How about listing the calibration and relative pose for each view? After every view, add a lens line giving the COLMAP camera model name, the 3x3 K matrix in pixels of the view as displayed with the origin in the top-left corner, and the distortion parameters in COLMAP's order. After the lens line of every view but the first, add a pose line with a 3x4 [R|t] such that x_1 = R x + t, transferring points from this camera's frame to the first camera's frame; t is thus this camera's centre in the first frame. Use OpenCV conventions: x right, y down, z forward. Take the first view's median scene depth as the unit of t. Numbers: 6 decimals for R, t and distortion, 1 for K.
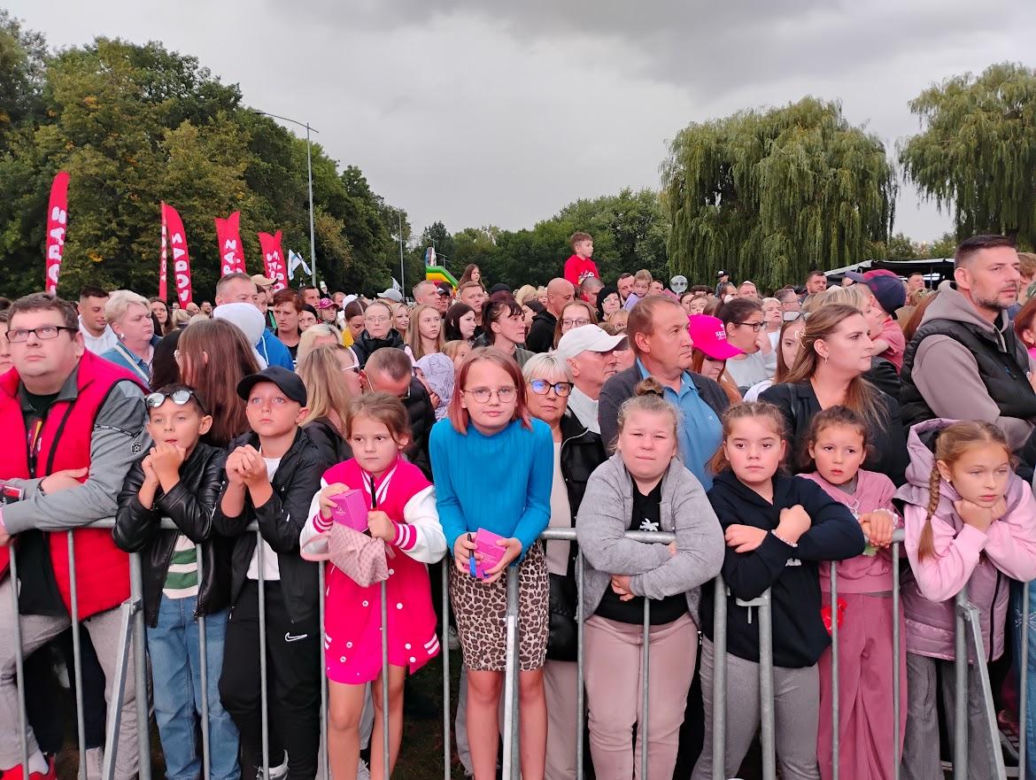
lens RADIAL K [[839.0, 0, 514.8], [0, 839.0, 389.5], [0, 0, 1]] dist [0.036881, -0.052009]
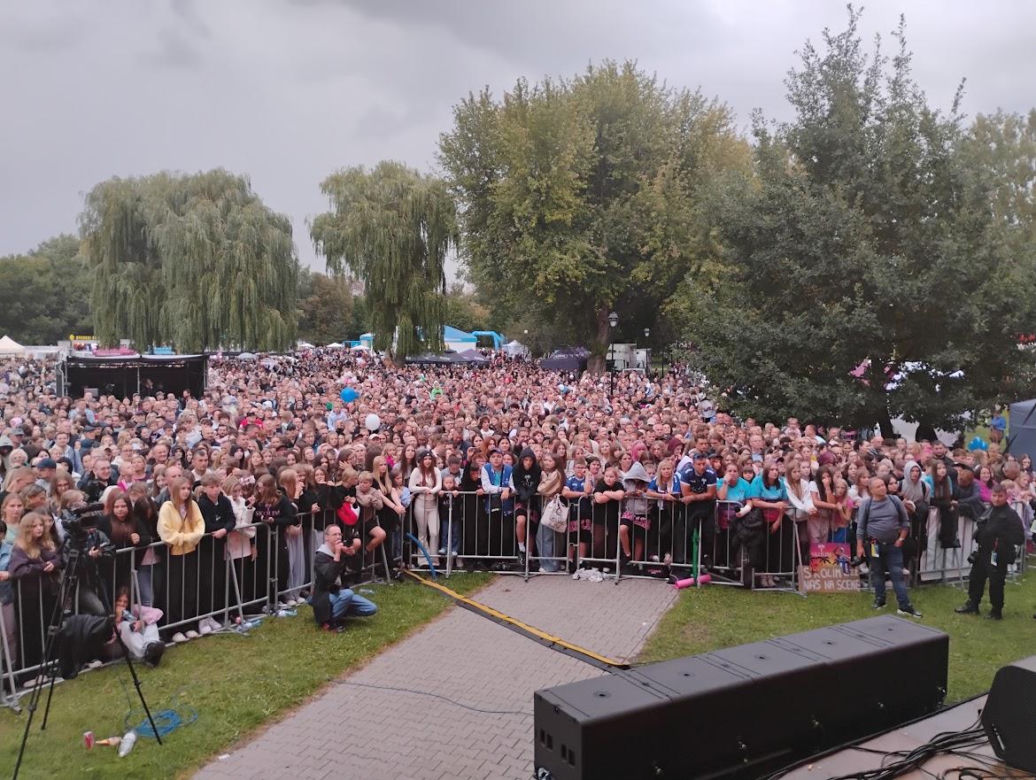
lens RADIAL K [[839.0, 0, 514.8], [0, 839.0, 389.5], [0, 0, 1]] dist [0.036881, -0.052009]
pose [[0.875110, -0.006931, 0.483874, 0.156644], [0.028695, 0.998881, -0.037588, -0.021065], [-0.483072, 0.046778, 0.874330, -0.081030]]
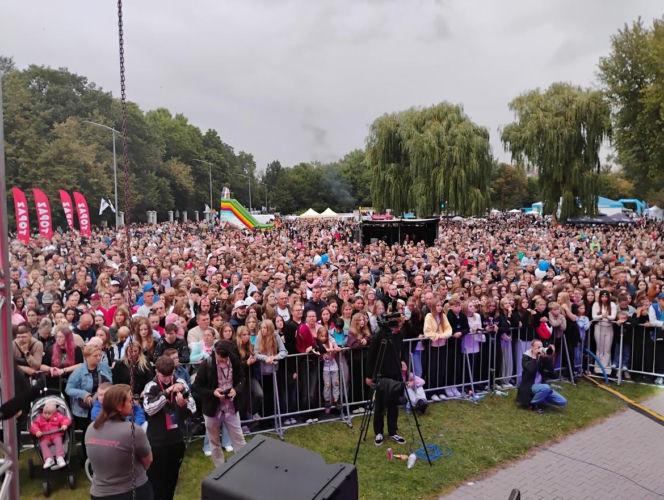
lens RADIAL K [[537.7, 0, 330.0], [0, 537.7, 249.6], [0, 0, 1]] dist [0.036881, -0.052009]
pose [[0.999505, 0.011625, -0.029247, 0.150659], [-0.012286, 0.999671, -0.022533, -0.022939], [0.028975, 0.022882, 0.999318, -0.075422]]
